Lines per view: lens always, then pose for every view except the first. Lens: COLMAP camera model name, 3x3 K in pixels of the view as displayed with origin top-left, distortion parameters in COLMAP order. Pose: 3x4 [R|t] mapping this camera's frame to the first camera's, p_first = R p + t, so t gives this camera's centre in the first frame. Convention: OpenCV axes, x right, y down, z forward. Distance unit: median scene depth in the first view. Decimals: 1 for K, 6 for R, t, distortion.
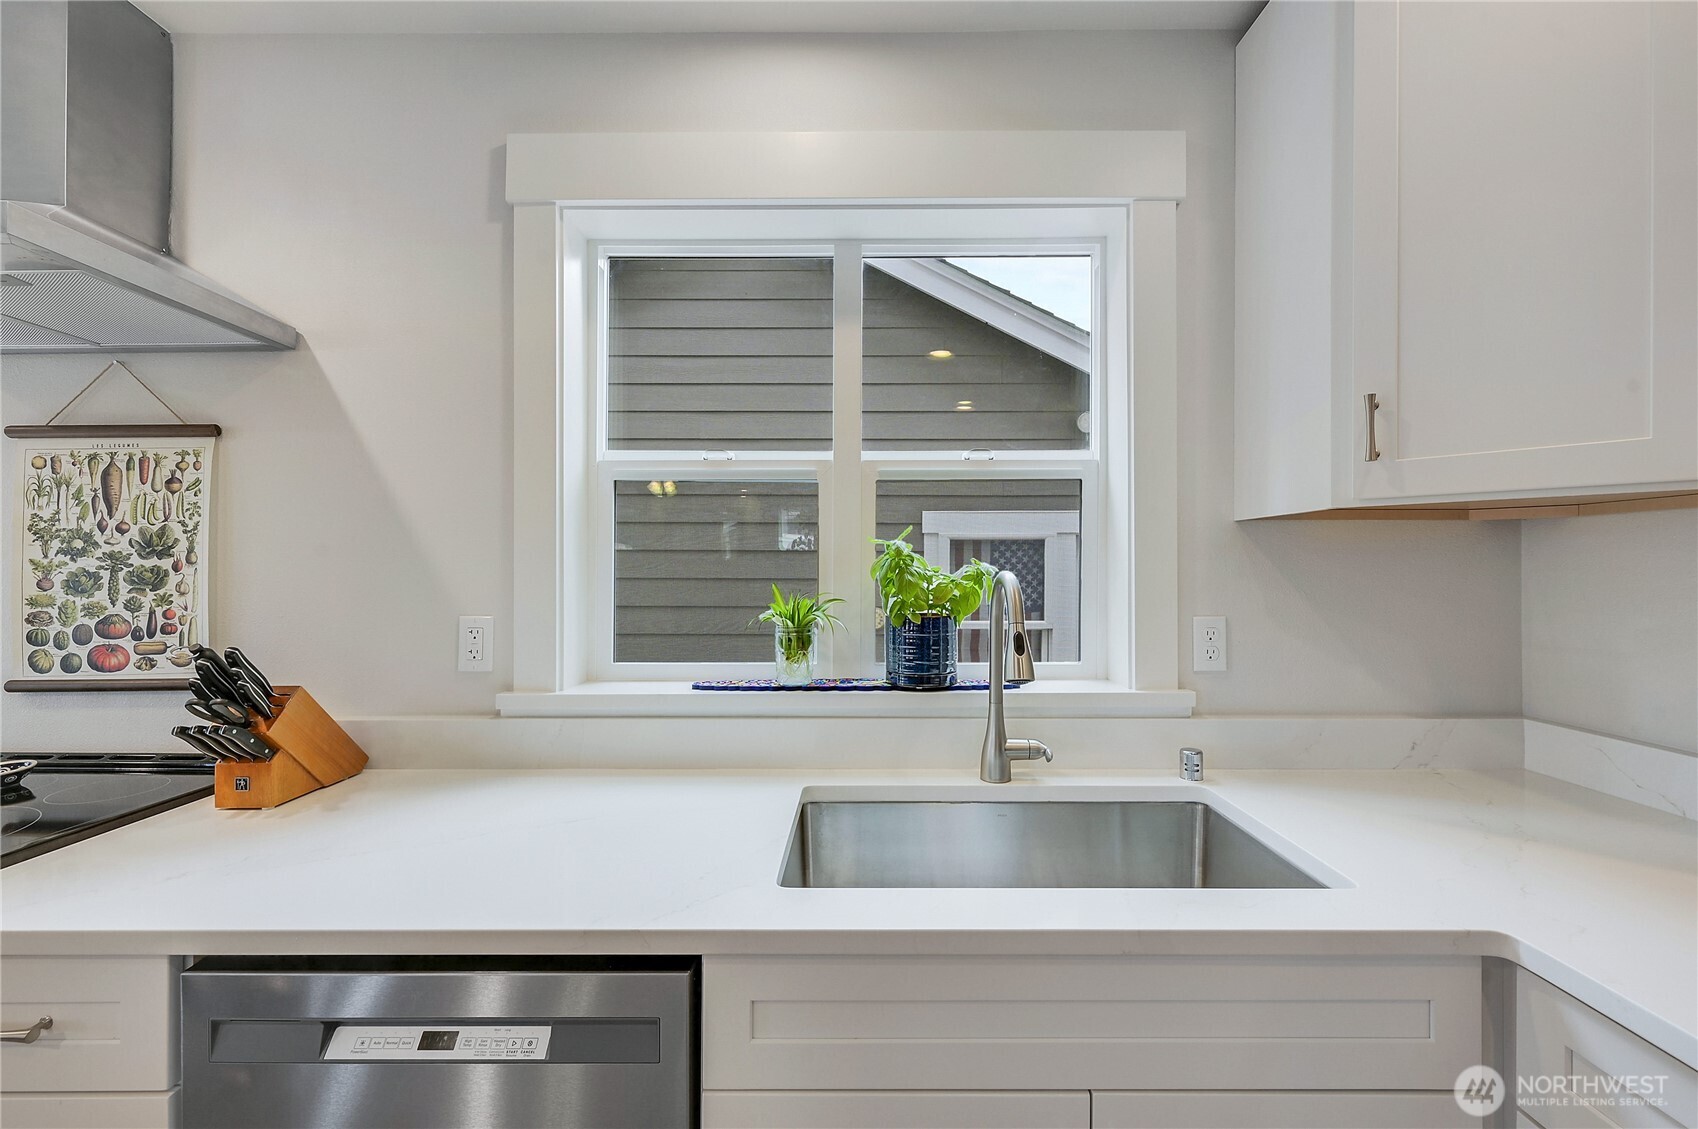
lens RADIAL K [[684.5, 0, 857.3], [0, 684.5, 557.6], [0, 0, 1]] dist [0.002132, -0.000977]
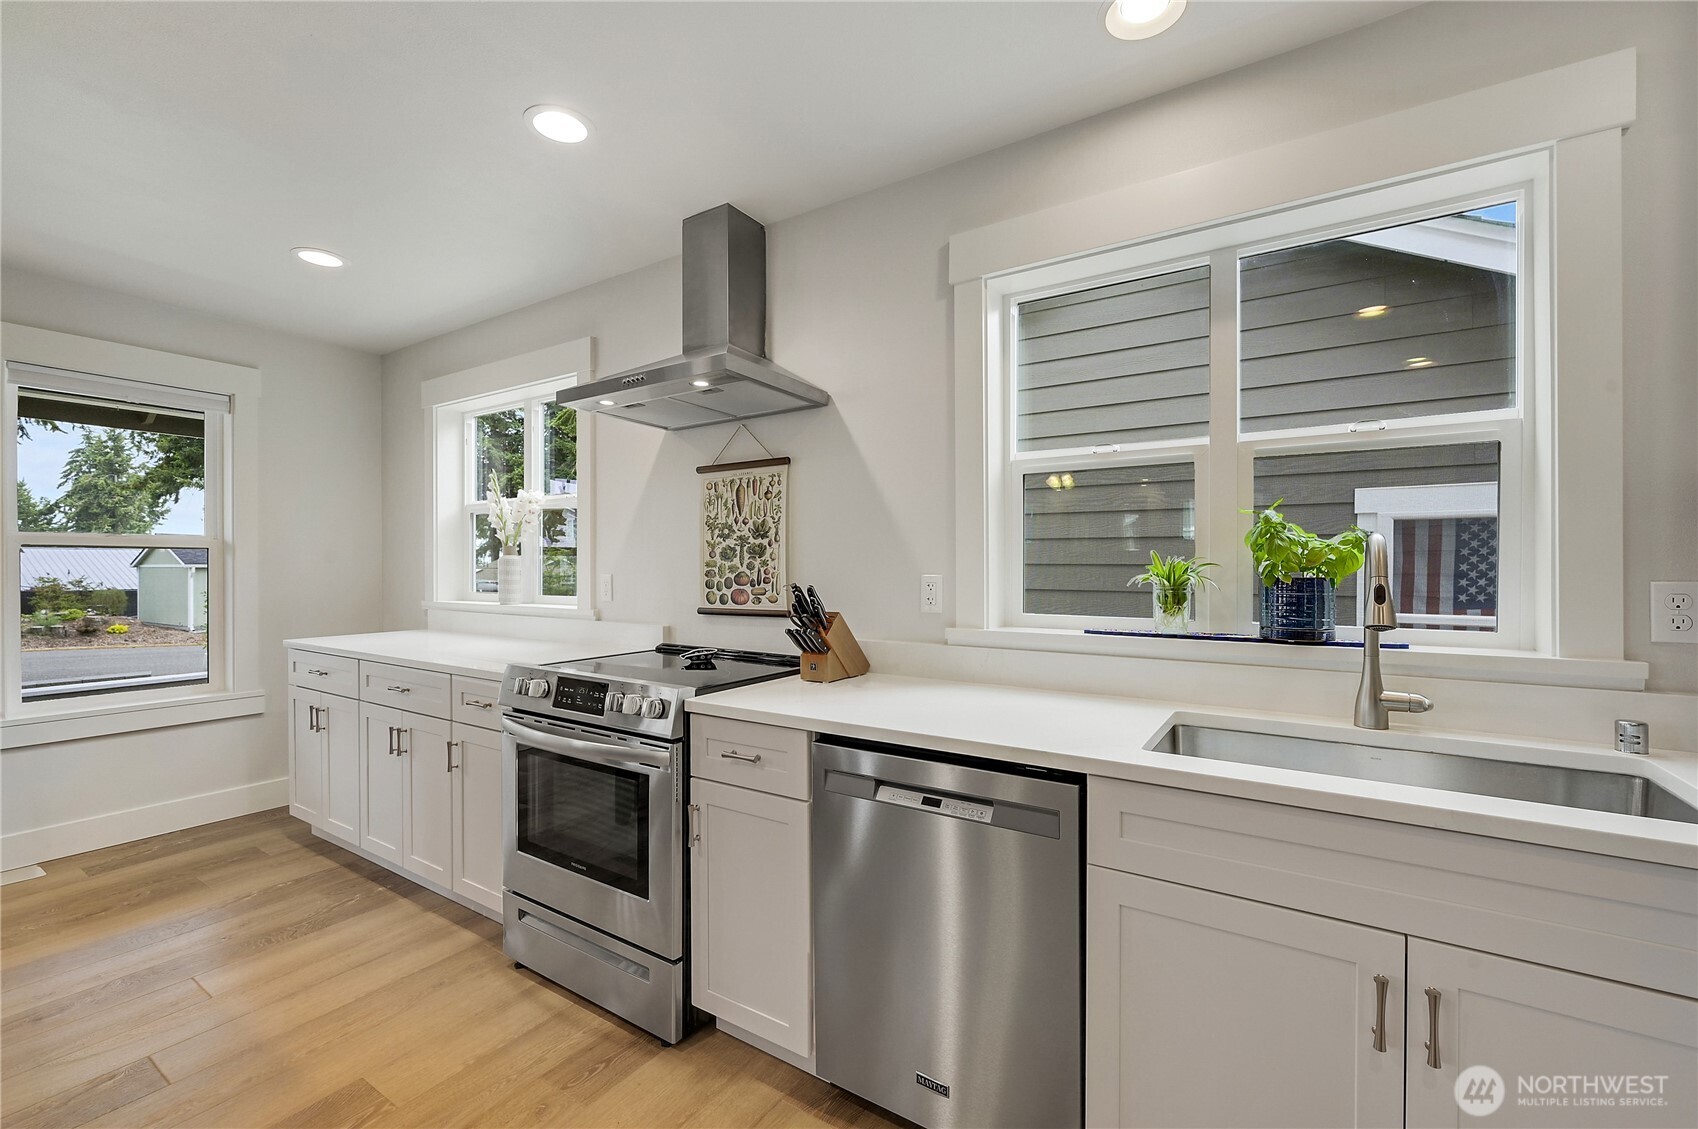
lens RADIAL K [[702.5, 0, 845.8], [0, 702.5, 564.6], [0, 0, 1]] dist [-0.007587, 0.002623]
pose [[0.839292, 0.001263, -0.543679, 0.099449], [0.006533, 0.999902, 0.012409, 0.044997], [0.543641, -0.013967, 0.839201, -0.345961]]
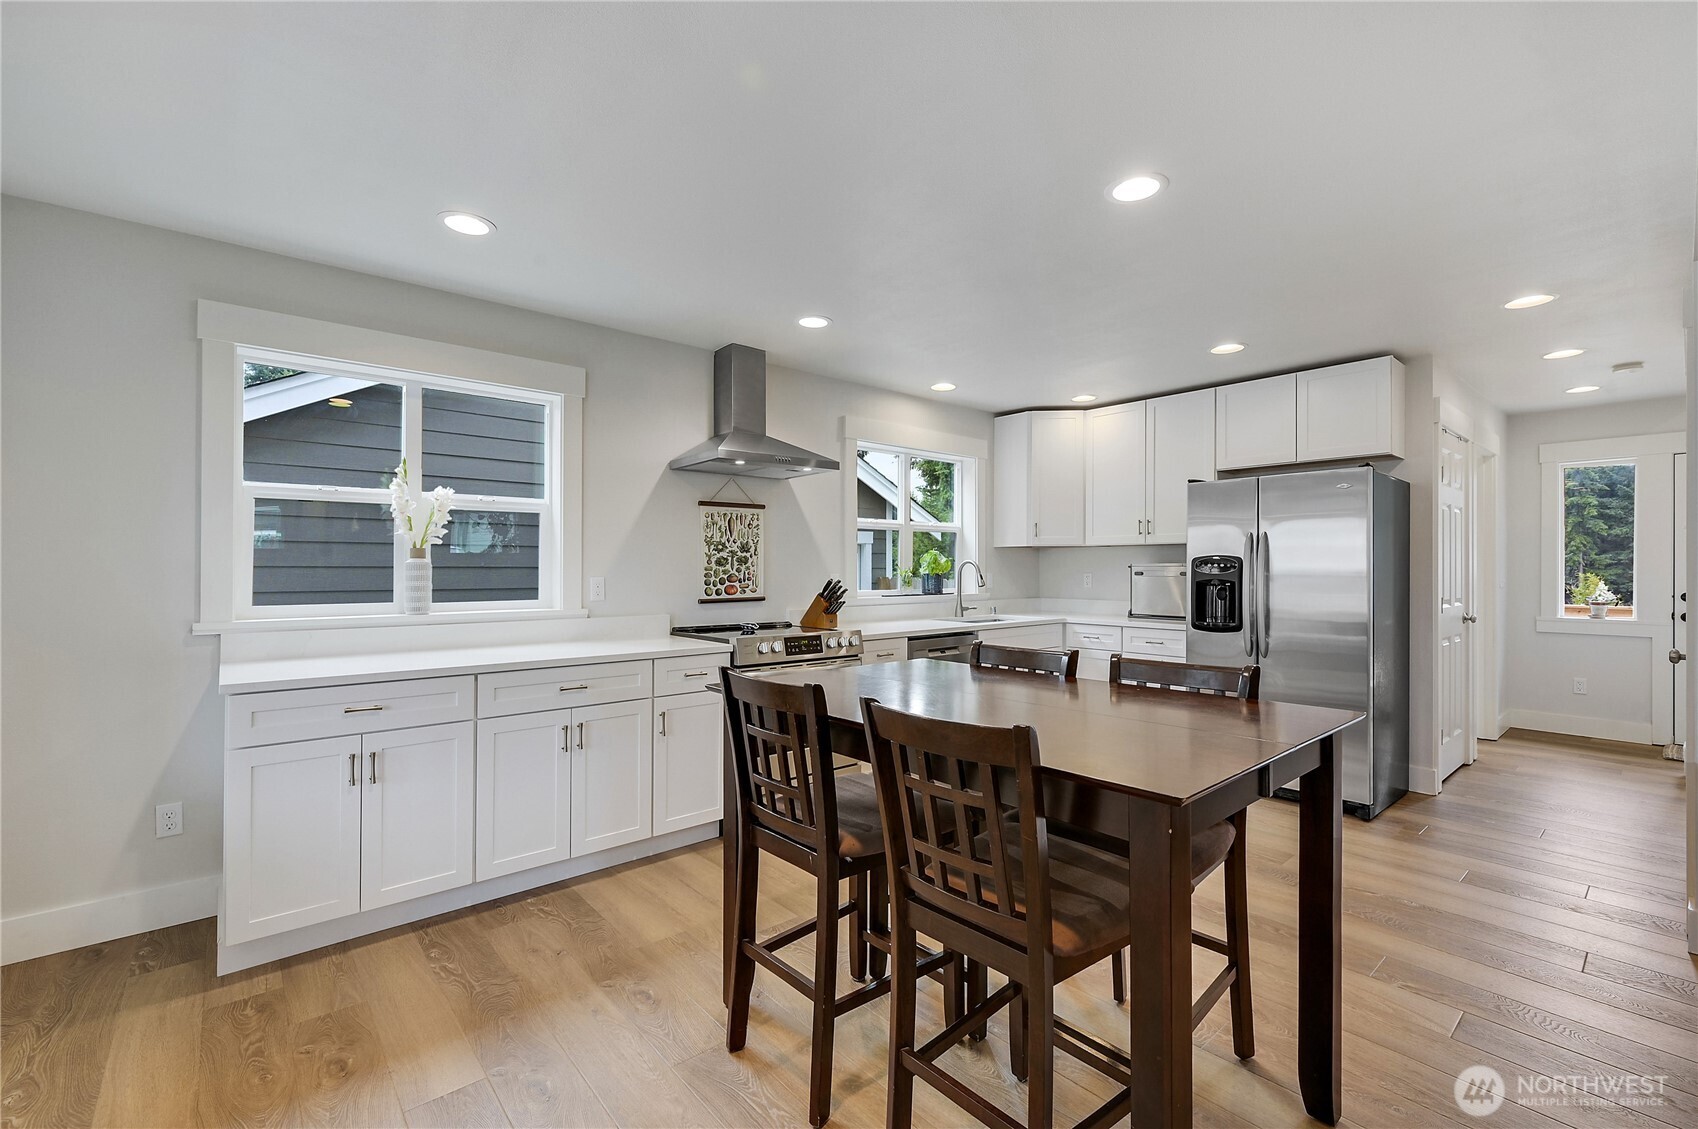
lens RADIAL K [[727.3, 0, 854.0], [0, 727.3, 570.4], [0, 0, 1]] dist [-0.000292, -0.000176]
pose [[0.751861, -0.000007, 0.659322, -2.598702], [-0.012342, 0.999825, 0.014085, 0.024678], [-0.659206, -0.018727, 0.751729, -1.446360]]
